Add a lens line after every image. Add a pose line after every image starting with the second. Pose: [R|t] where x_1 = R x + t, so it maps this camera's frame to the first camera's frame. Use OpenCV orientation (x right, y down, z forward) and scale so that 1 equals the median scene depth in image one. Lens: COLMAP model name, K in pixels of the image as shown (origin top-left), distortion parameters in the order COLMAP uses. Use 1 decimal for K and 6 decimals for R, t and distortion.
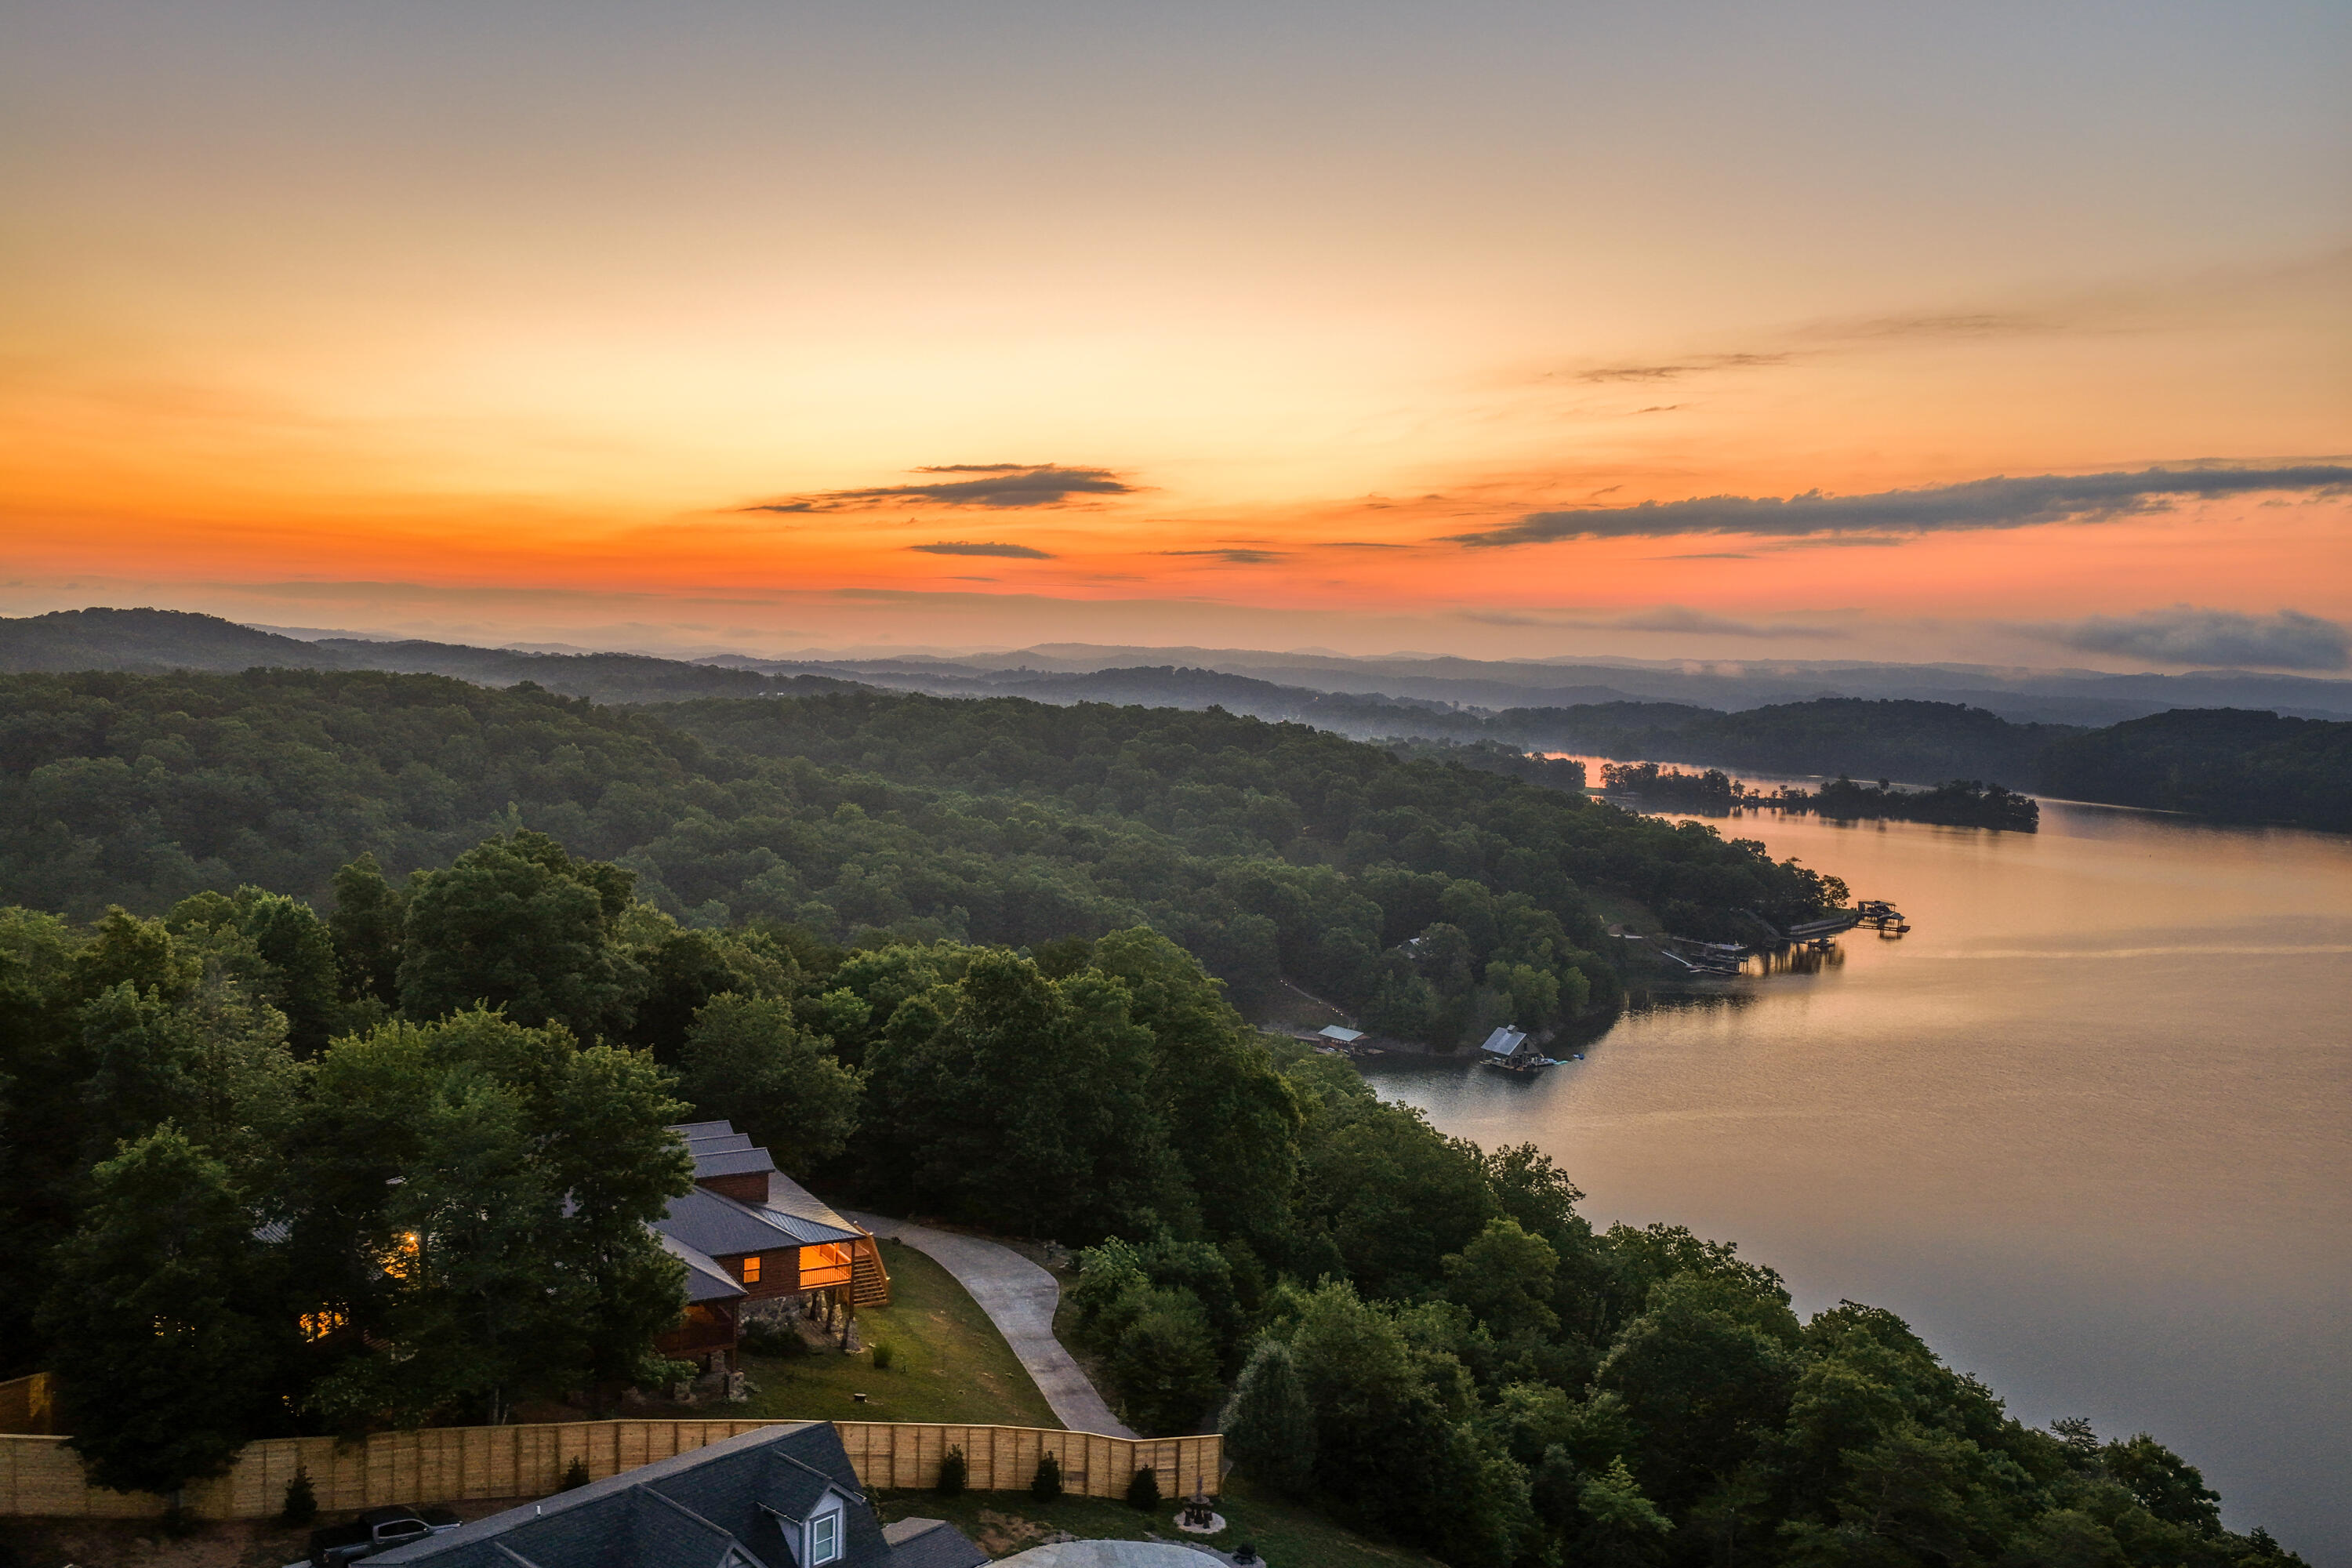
lens RADIAL K [[1950.4, 0, 1180.1], [0, 1950.4, 787.6], [0, 0, 1]] dist [-0.001209, 0.004237]
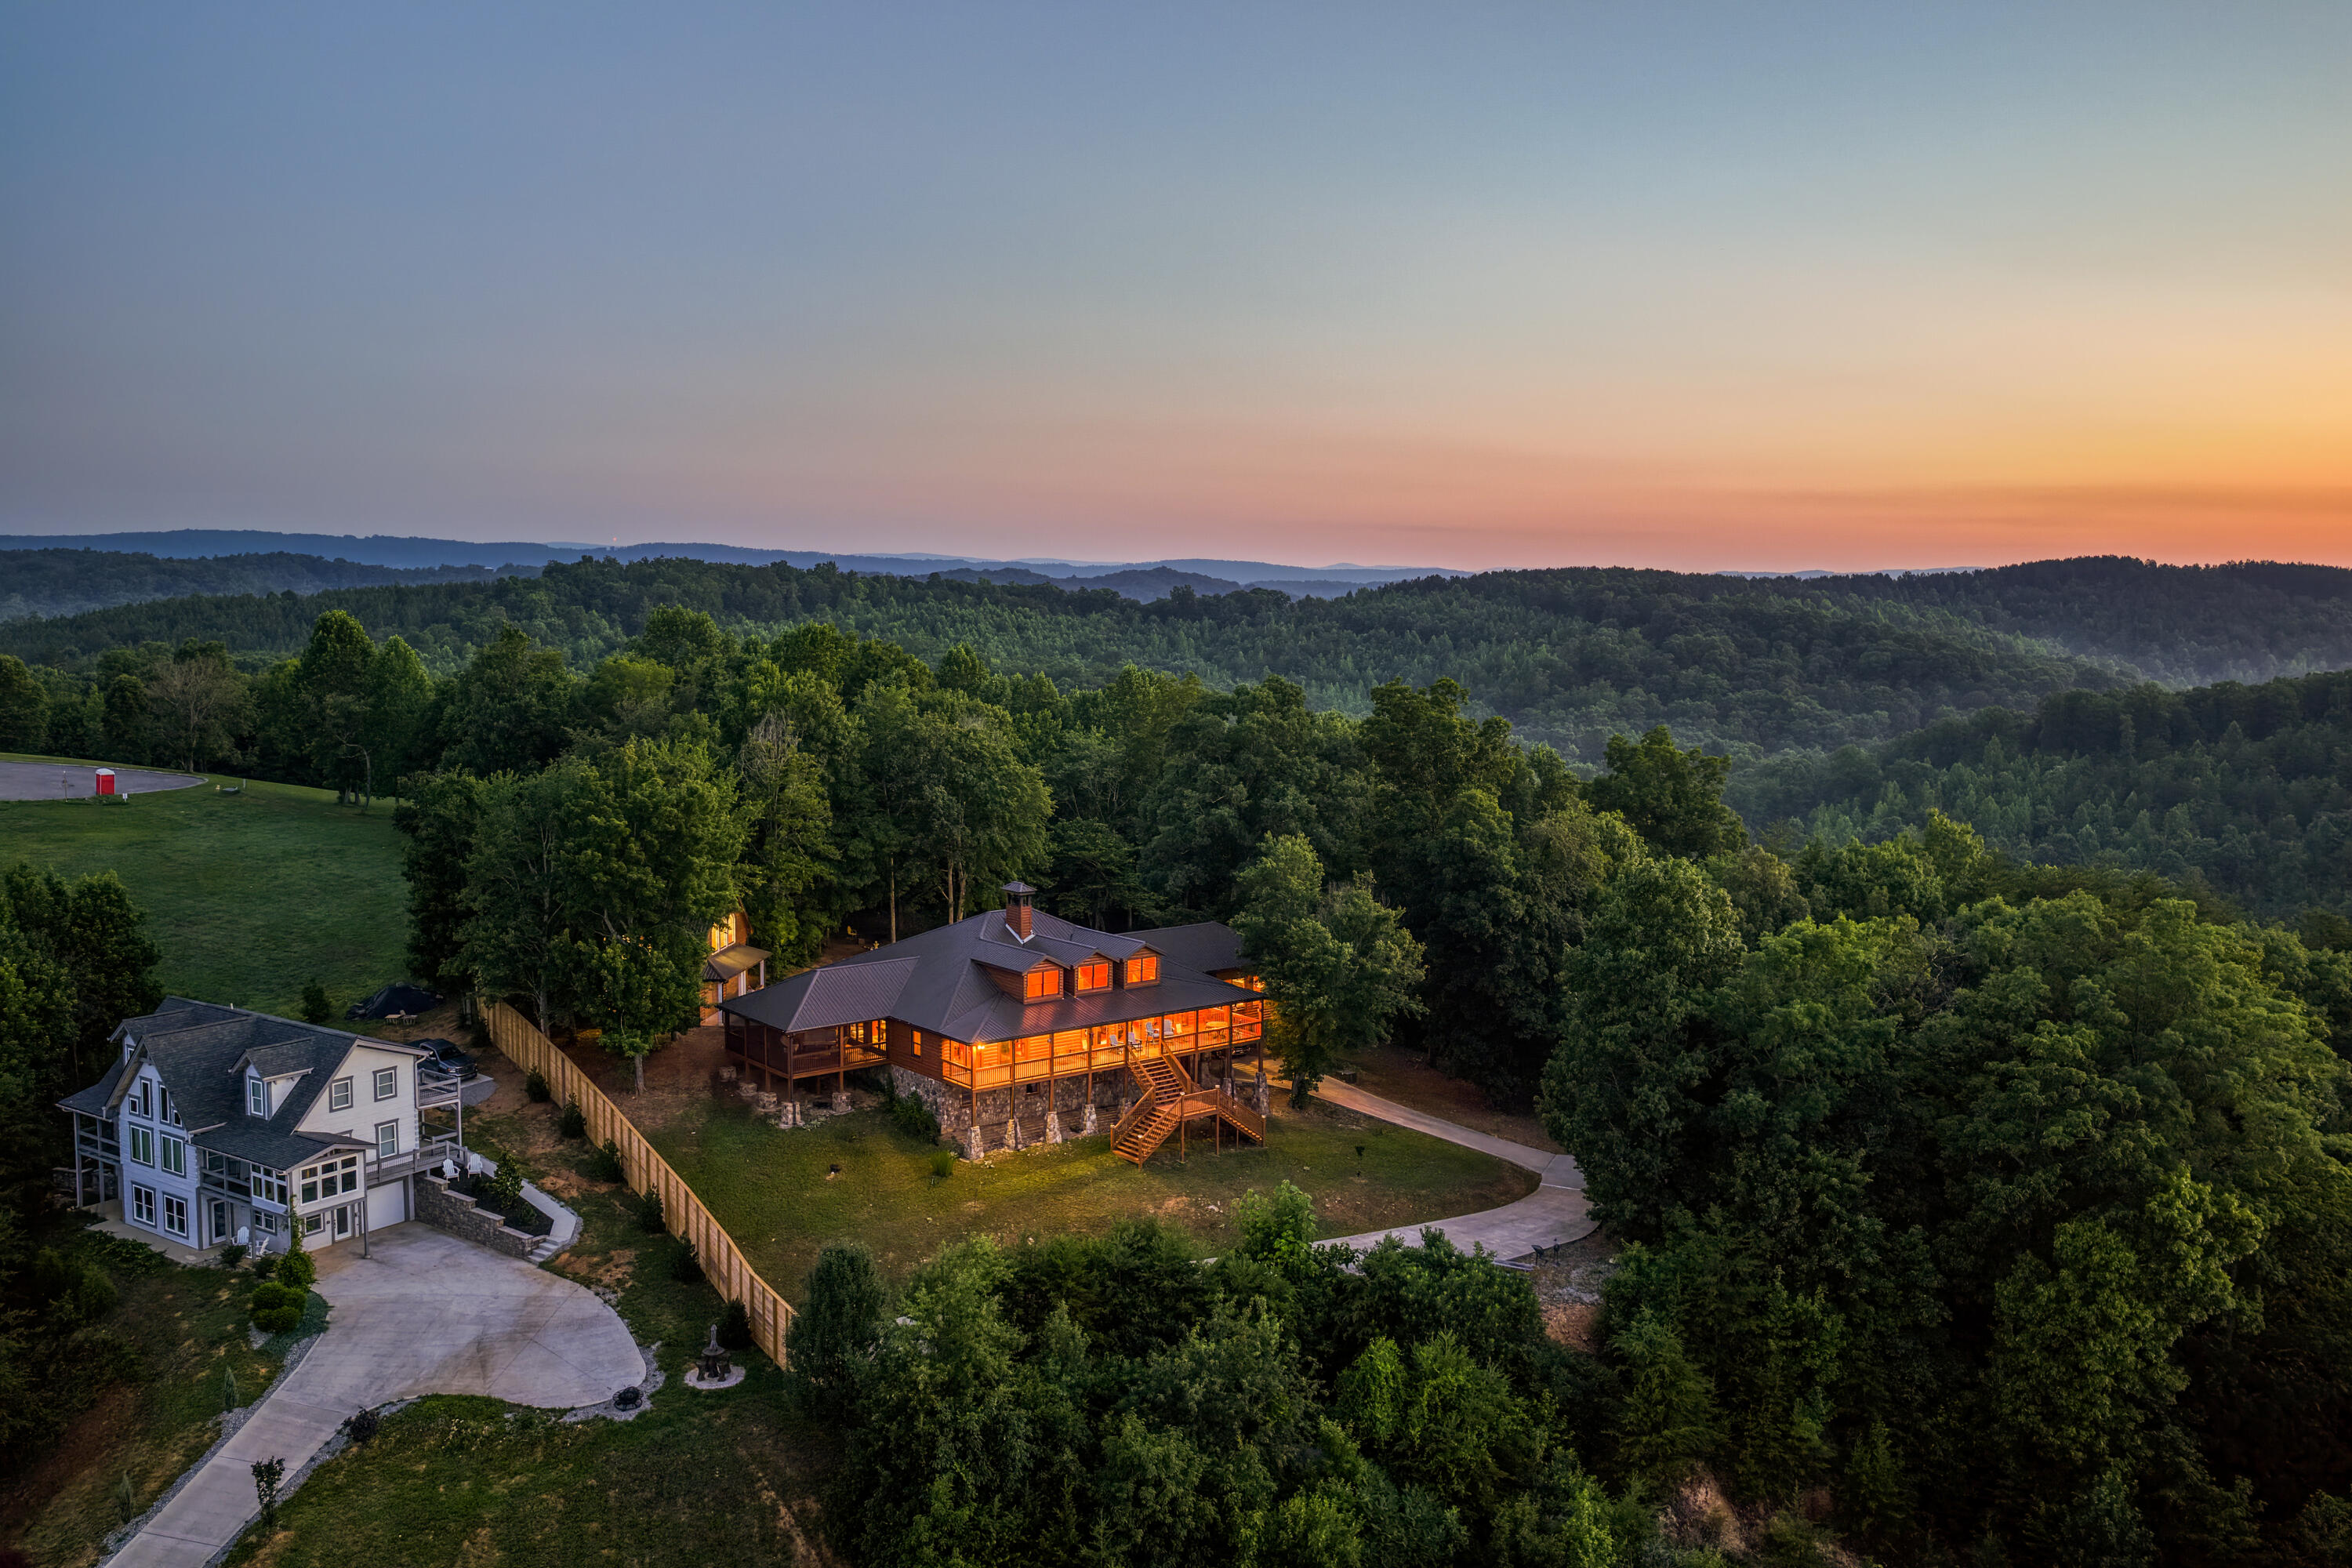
lens RADIAL K [[1951.8, 0, 1181.2], [0, 1951.8, 772.9], [0, 0, 1]] dist [-0.016147, 0.046710]
pose [[0.148557, 0.060660, -0.987042, 0.112434], [-0.071907, 0.996137, 0.050397, 0.005313], [0.986286, 0.063489, 0.152345, 0.131742]]
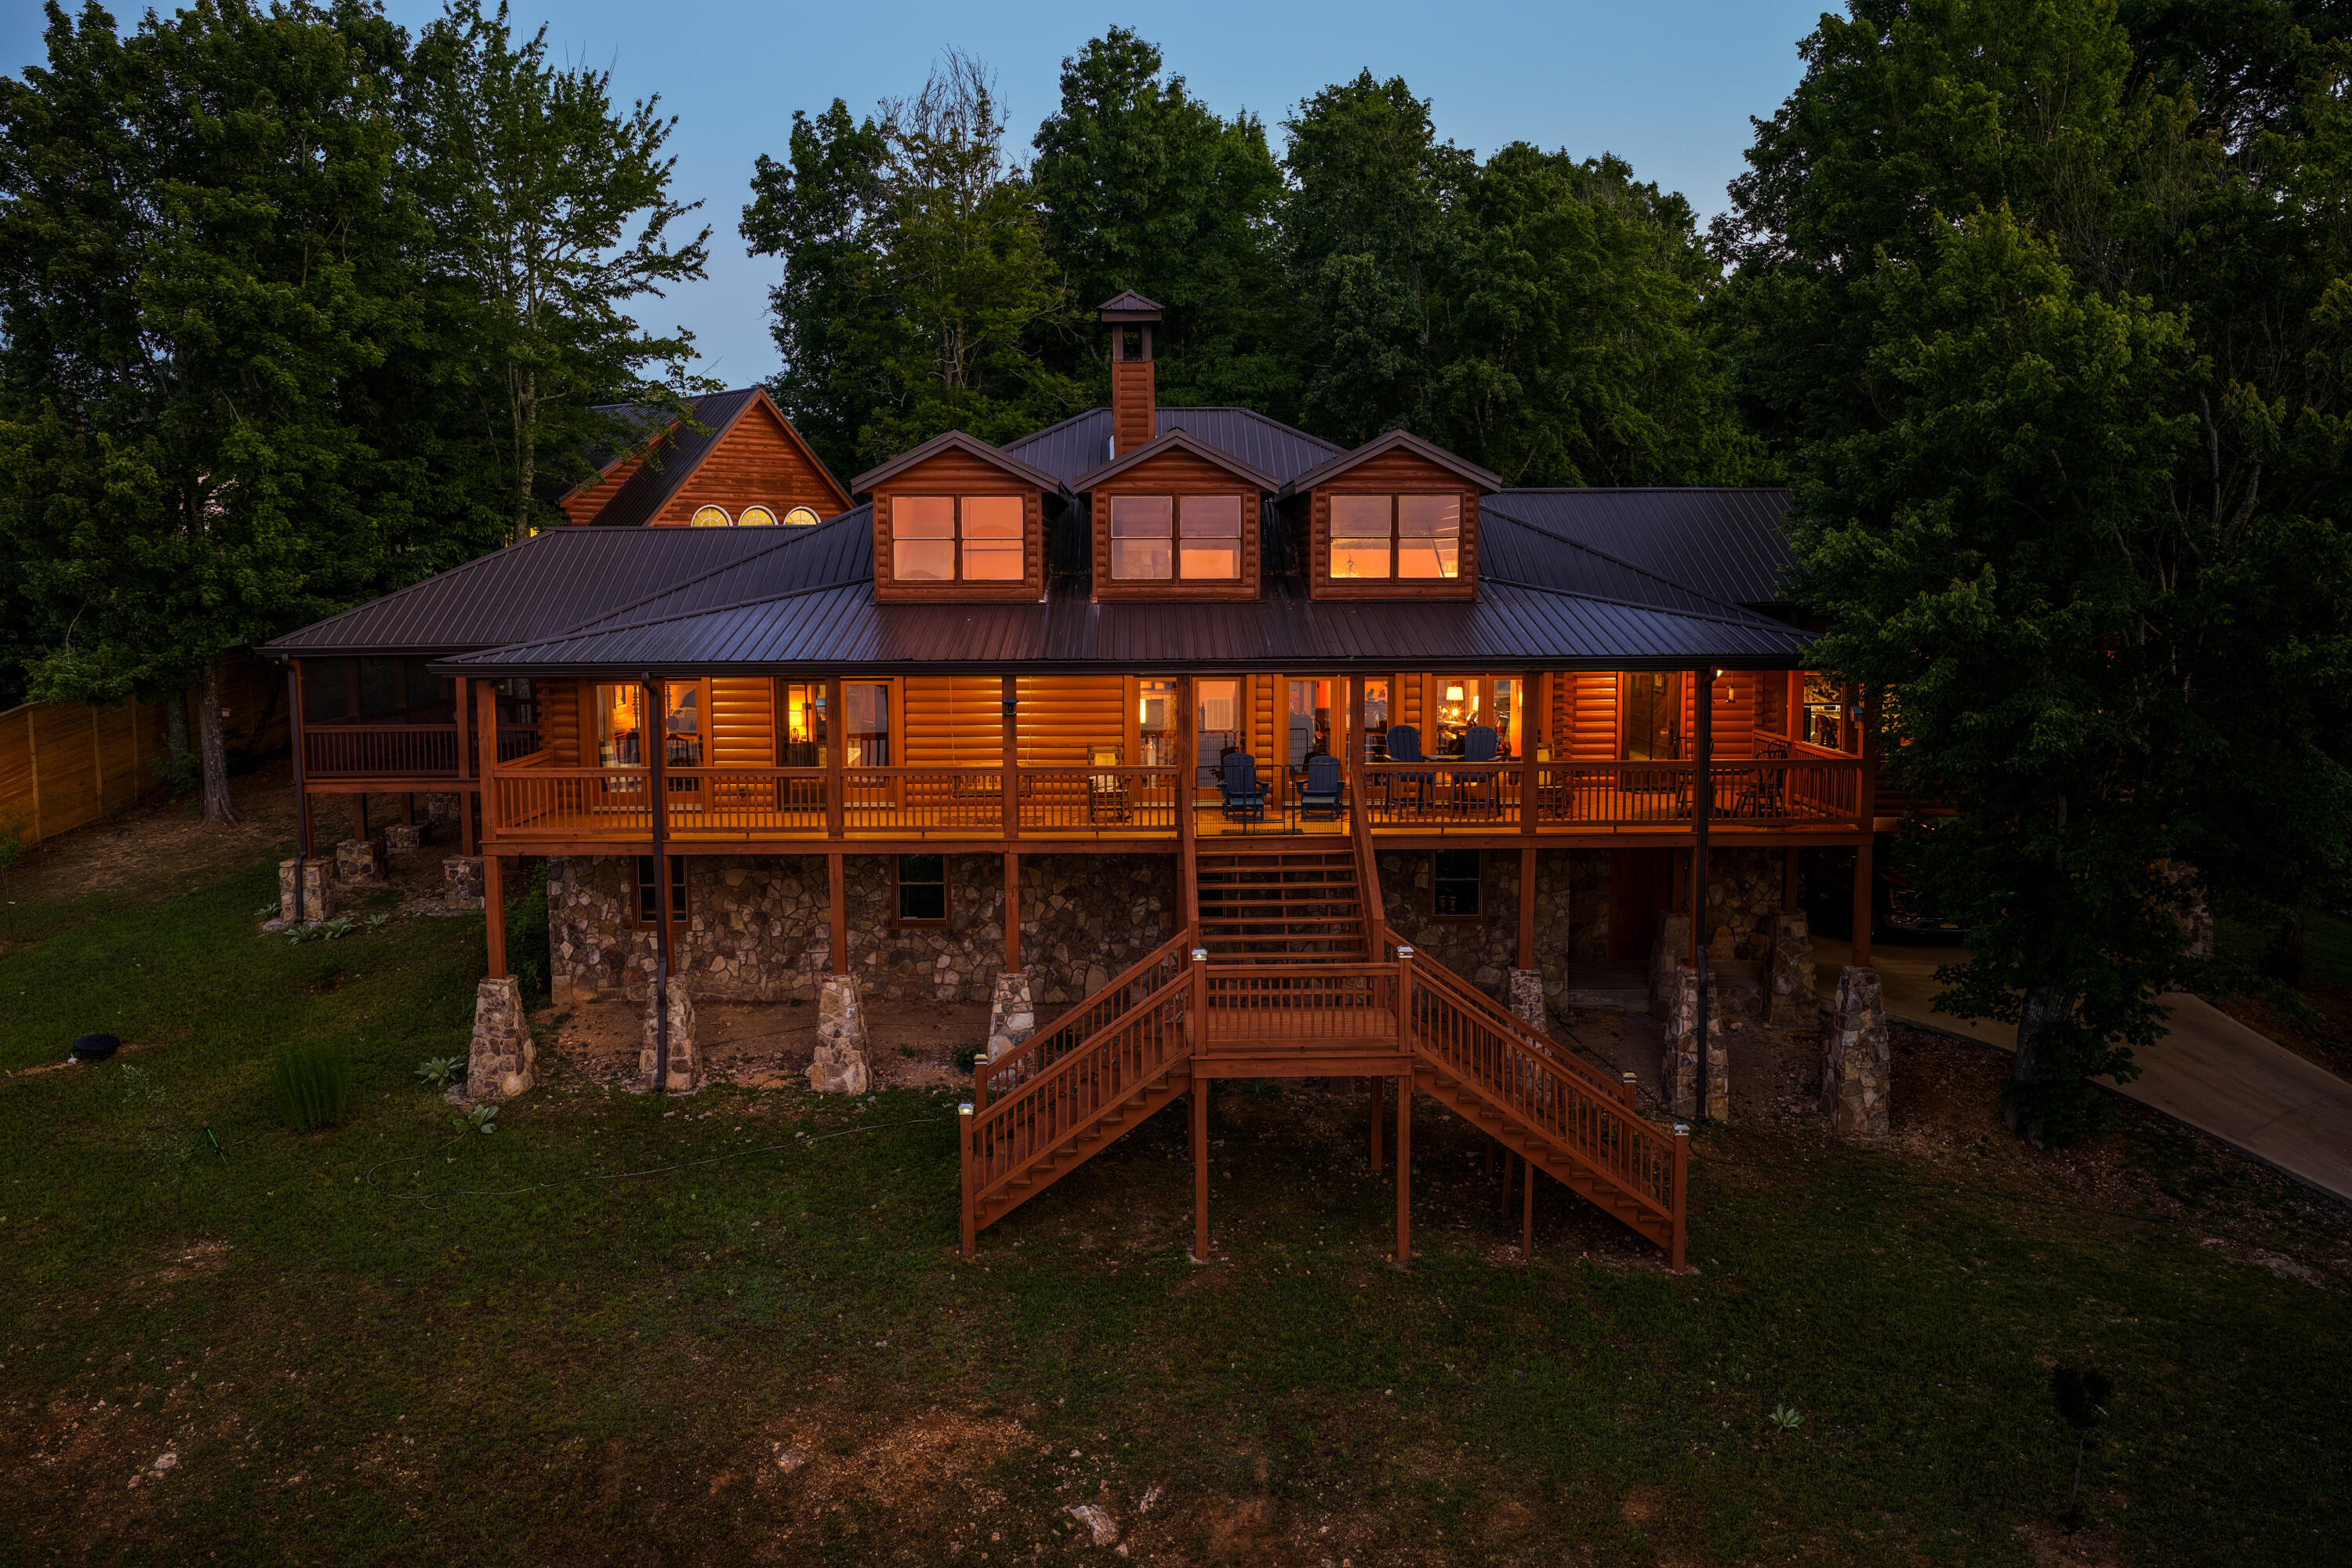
lens RADIAL K [[1960.9, 0, 1182.0], [0, 1960.9, 776.5], [0, 0, 1]] dist [-0.017347, 0.048057]
pose [[-0.482998, 0.065244, -0.873187, 0.002991], [-0.069870, 0.991169, 0.112708, 0.028950], [0.872829, 0.115448, -0.474174, 0.169005]]
